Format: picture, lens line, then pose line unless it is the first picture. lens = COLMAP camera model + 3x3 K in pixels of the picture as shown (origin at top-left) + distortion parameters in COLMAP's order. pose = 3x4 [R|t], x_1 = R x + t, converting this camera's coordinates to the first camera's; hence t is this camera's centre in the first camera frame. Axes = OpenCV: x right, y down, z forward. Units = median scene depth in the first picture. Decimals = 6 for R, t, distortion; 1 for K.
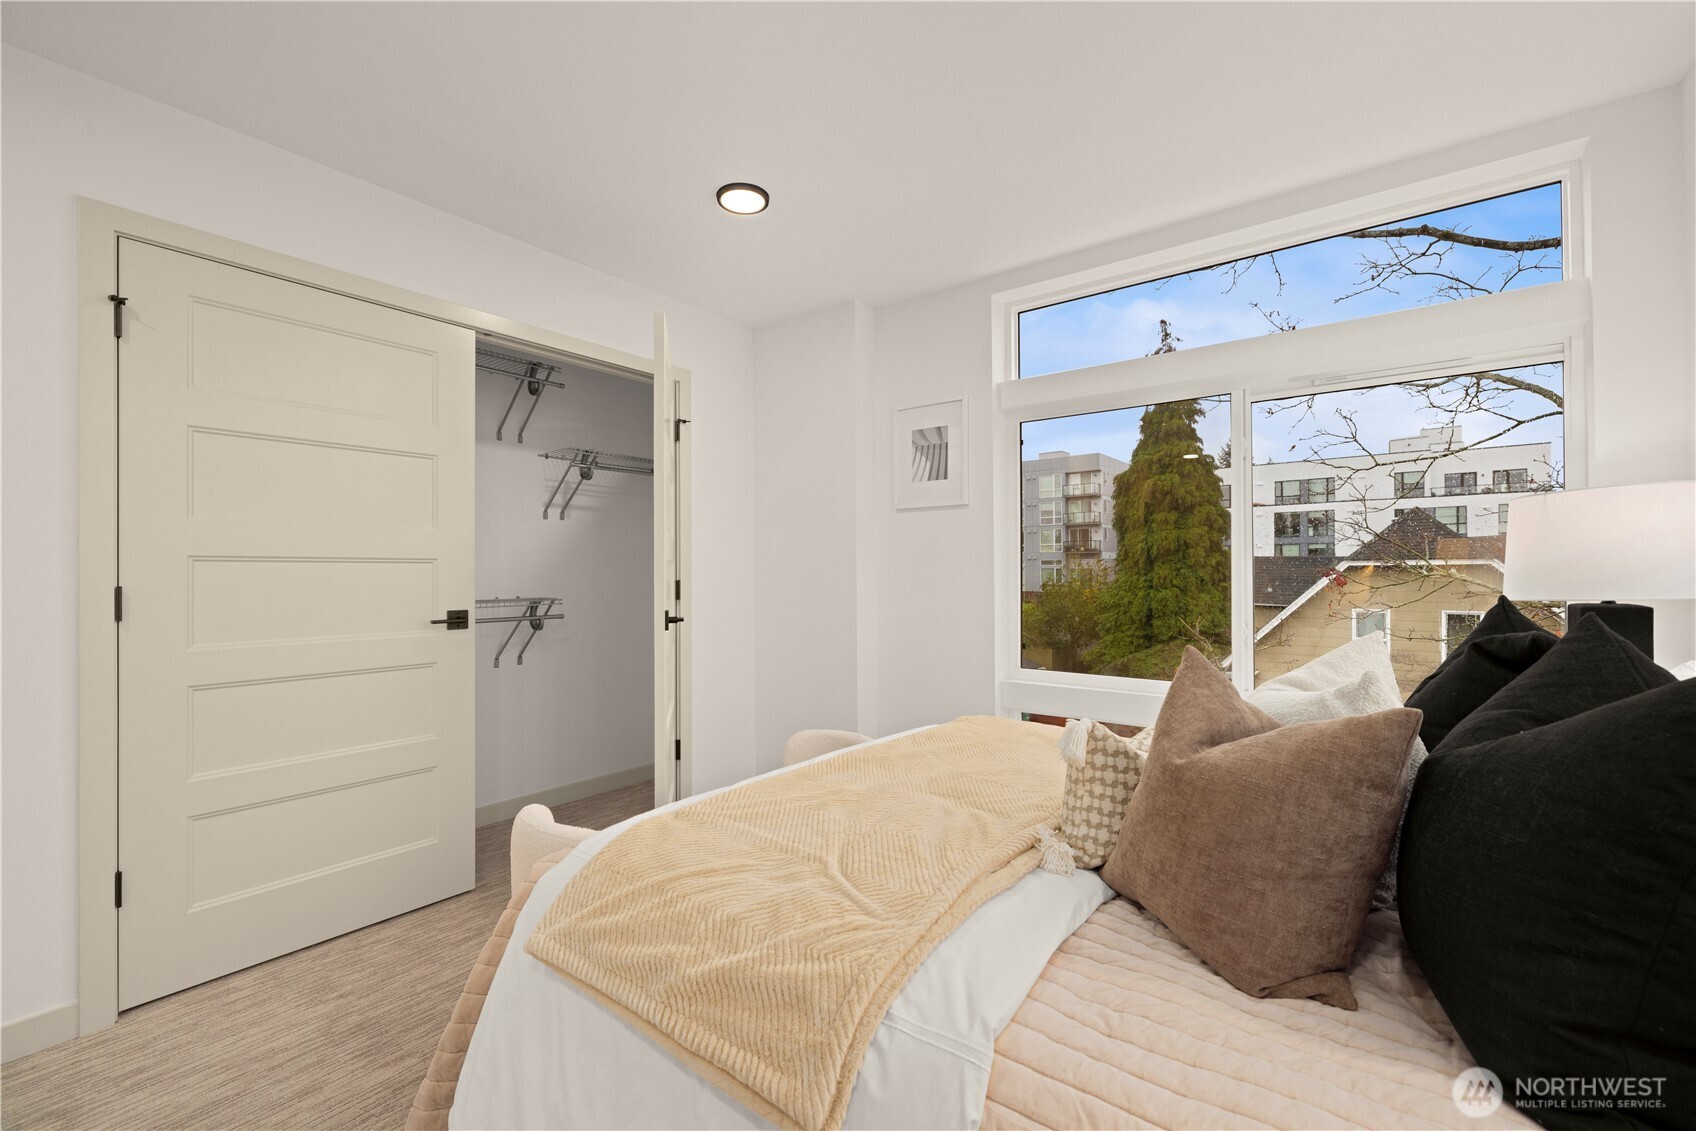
lens RADIAL K [[720.1, 0, 850.8], [0, 720.1, 569.7], [0, 0, 1]] dist [0.001260, 0.000151]
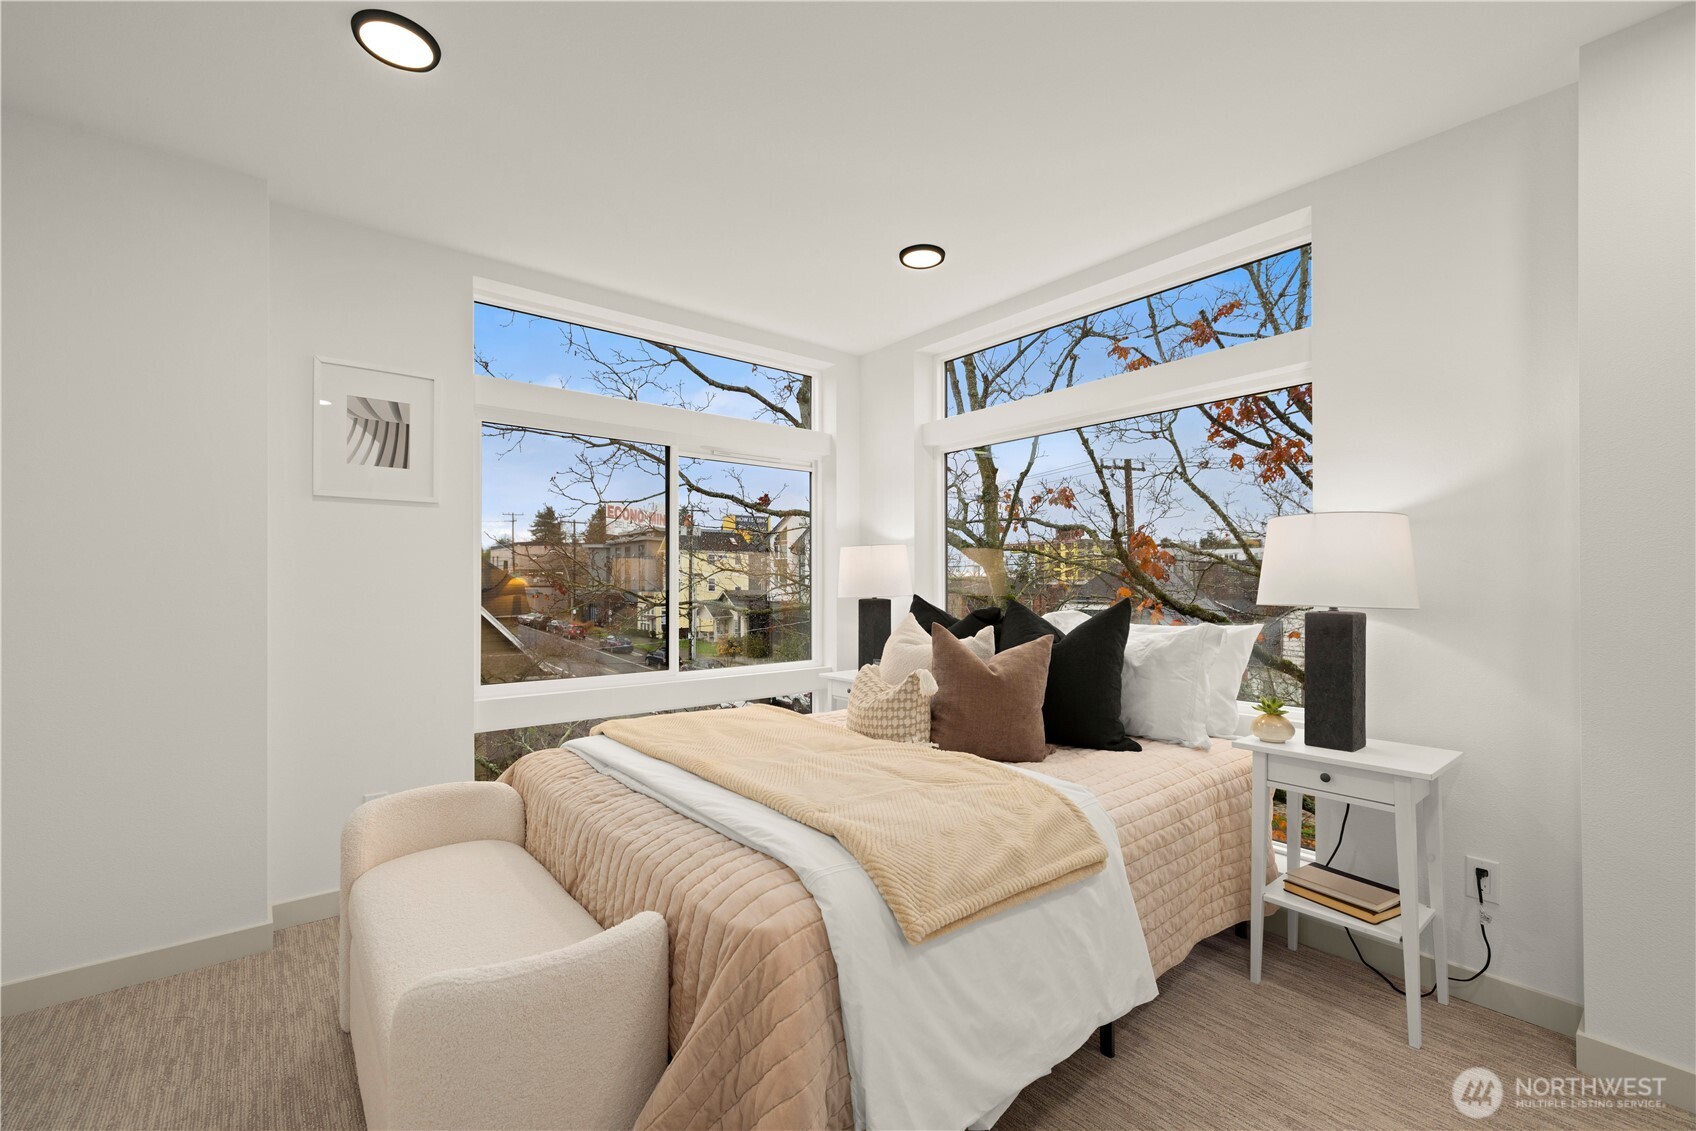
lens RADIAL K [[720.1, 0, 855.1], [0, 720.1, 576.2], [0, 0, 1]] dist [0.001260, 0.000151]
pose [[0.220793, 0.012299, 0.975243, -0.552022], [-0.007960, 0.999910, -0.010808, 0.002510], [-0.975288, -0.005376, 0.220871, 0.312164]]
